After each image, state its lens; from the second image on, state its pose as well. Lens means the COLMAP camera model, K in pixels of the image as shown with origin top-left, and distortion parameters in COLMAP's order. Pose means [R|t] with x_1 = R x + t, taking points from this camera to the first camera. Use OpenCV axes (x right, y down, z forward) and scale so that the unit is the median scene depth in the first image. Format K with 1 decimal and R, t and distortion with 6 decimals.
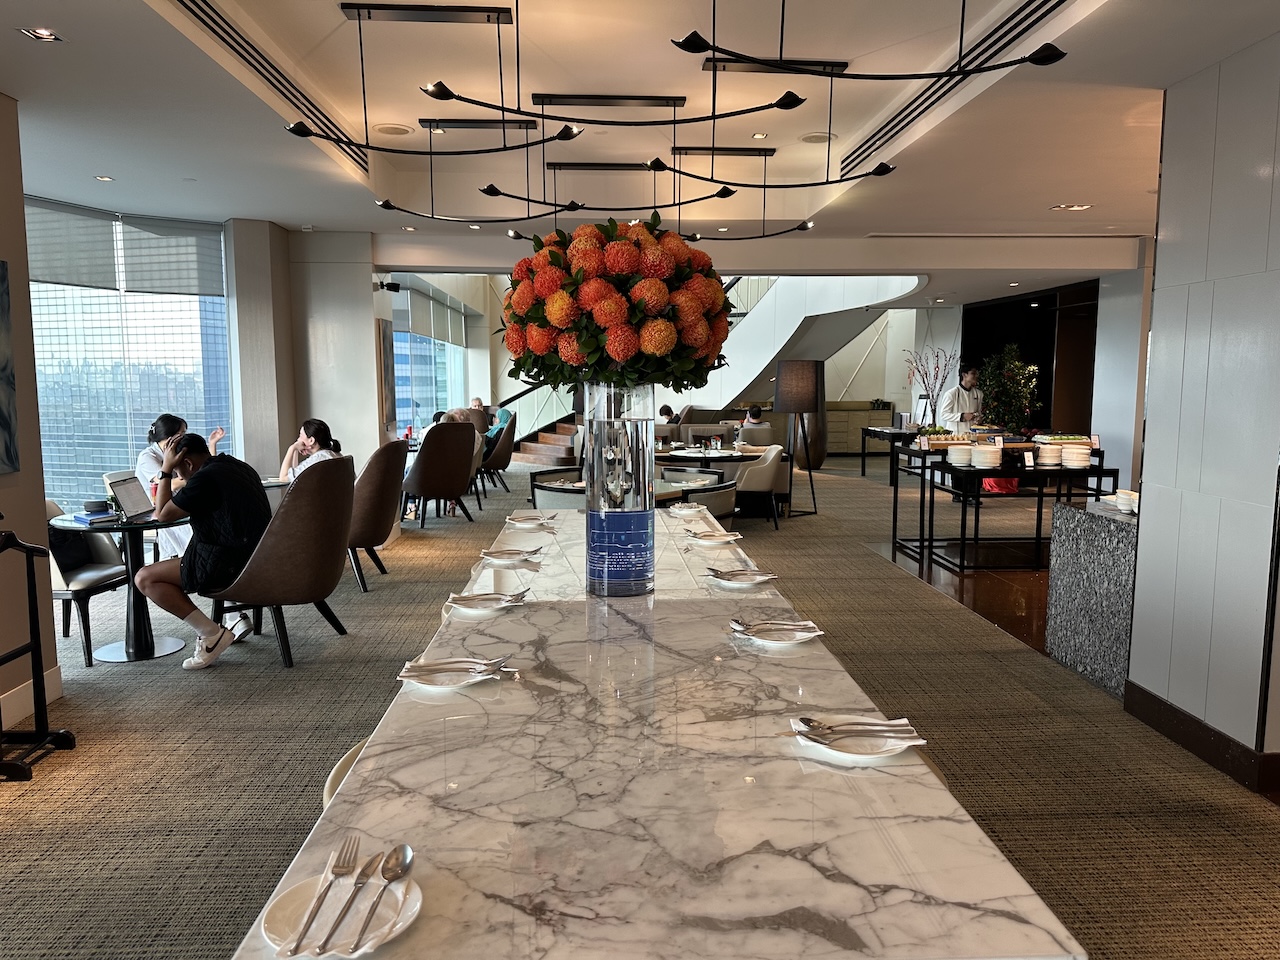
lens RADIAL K [[886.3, 0, 646.5], [0, 886.3, 489.1], [0, 0, 1]] dist [0.002208, -0.003677]
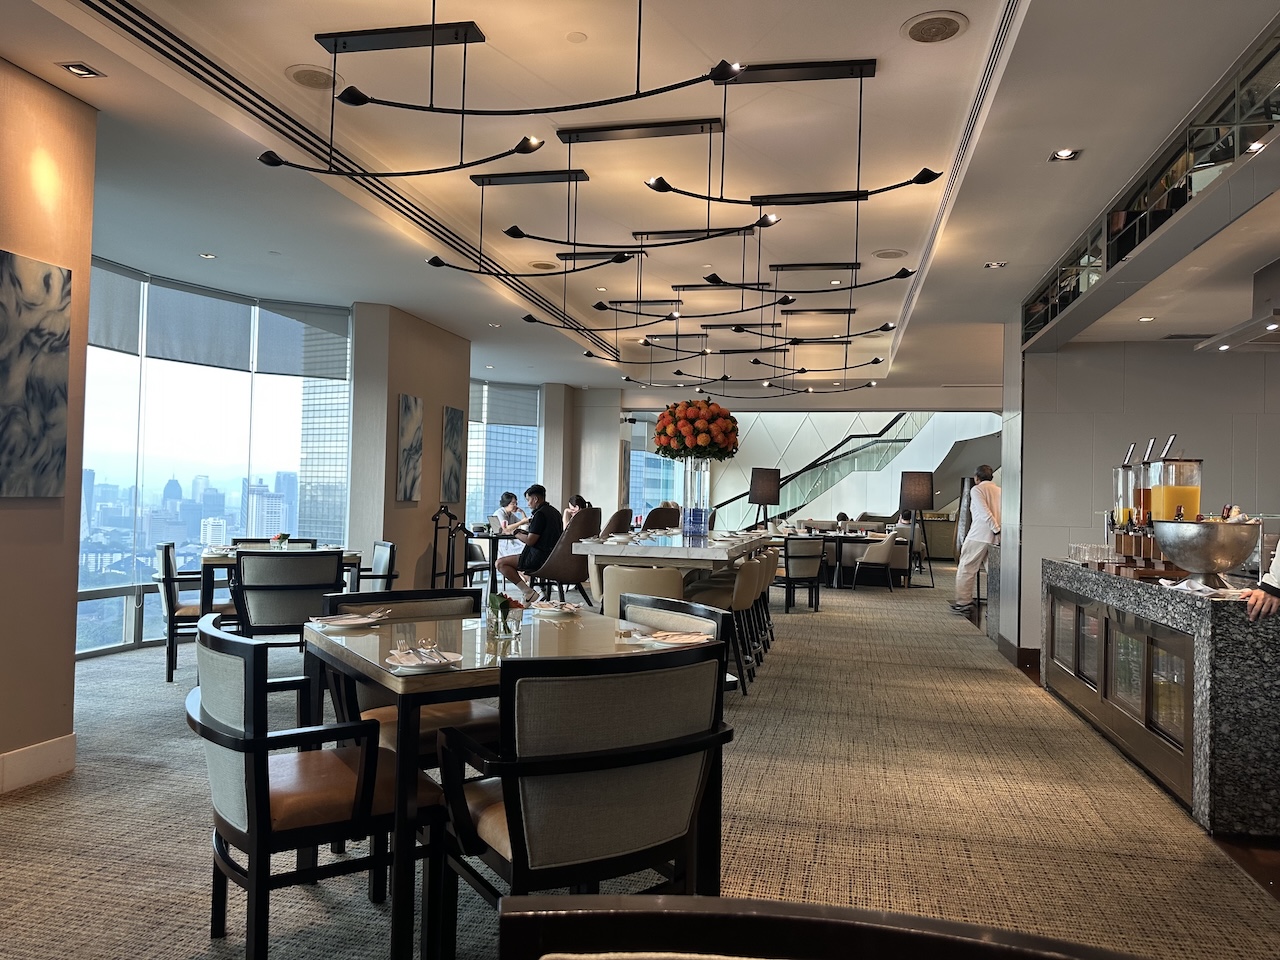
lens RADIAL K [[886.3, 0, 637.2], [0, 886.3, 481.8], [0, 0, 1]] dist [0.002208, -0.003677]
pose [[0.959632, 0.016570, -0.280769, 0.248186], [-0.058955, 0.987937, -0.143196, 0.157160], [0.275009, 0.153968, 0.949033, -0.715004]]
